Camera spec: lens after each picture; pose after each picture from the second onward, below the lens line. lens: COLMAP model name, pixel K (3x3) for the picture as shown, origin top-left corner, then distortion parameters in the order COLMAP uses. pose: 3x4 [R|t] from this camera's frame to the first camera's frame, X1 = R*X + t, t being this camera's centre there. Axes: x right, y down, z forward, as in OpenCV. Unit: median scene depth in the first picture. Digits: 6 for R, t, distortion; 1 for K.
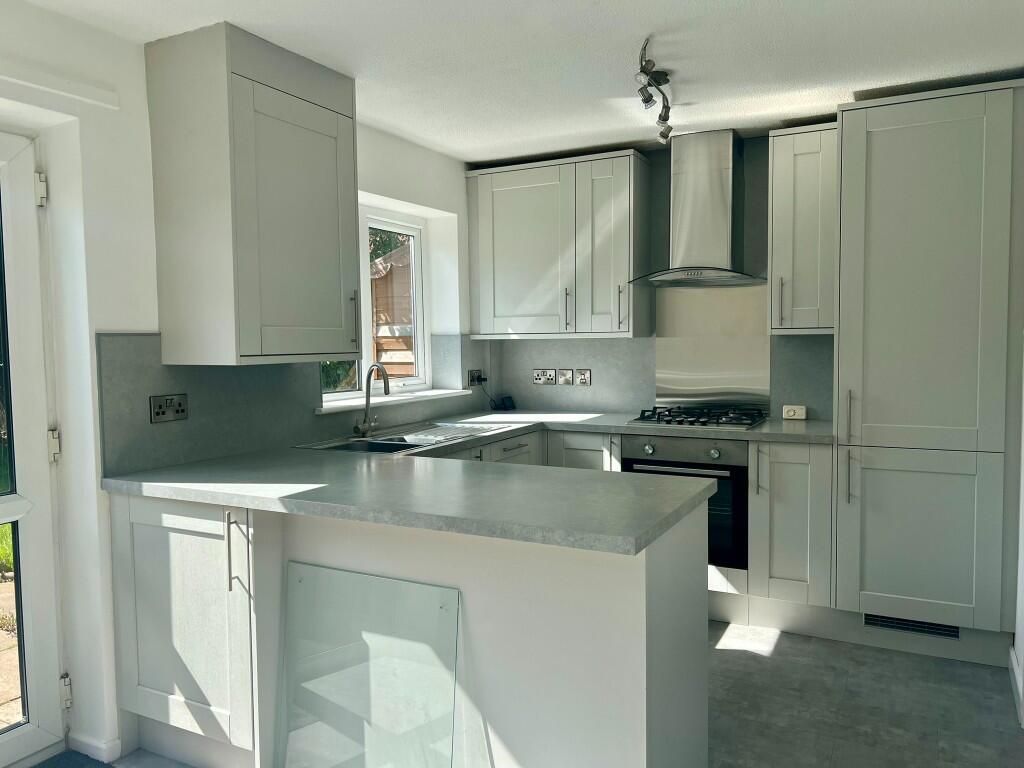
lens RADIAL K [[783.6, 0, 510.5], [0, 783.6, 387.3], [0, 0, 1]] dist [0.012682, -0.002197]
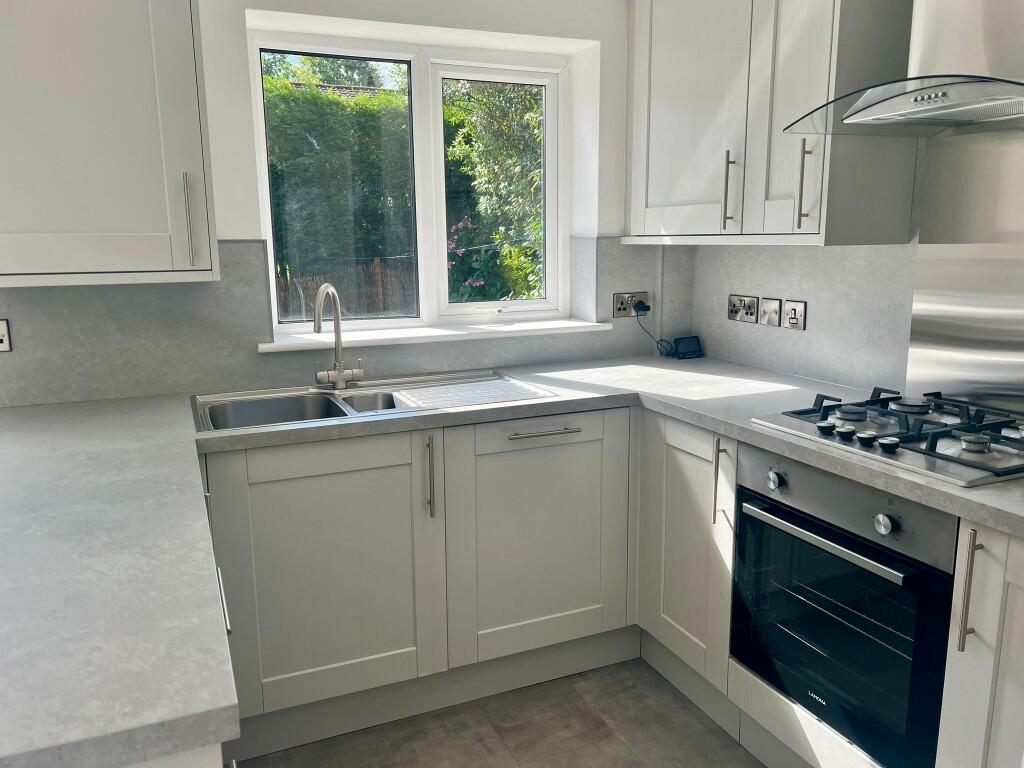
lens RADIAL K [[783.6, 0, 513.8], [0, 783.6, 383.4], [0, 0, 1]] dist [0.012682, -0.002197]
pose [[0.789356, 0.115167, -0.603037, 0.283862], [-0.037828, 0.989505, 0.139458, -0.035331], [0.612769, -0.087271, 0.785429, 0.438982]]
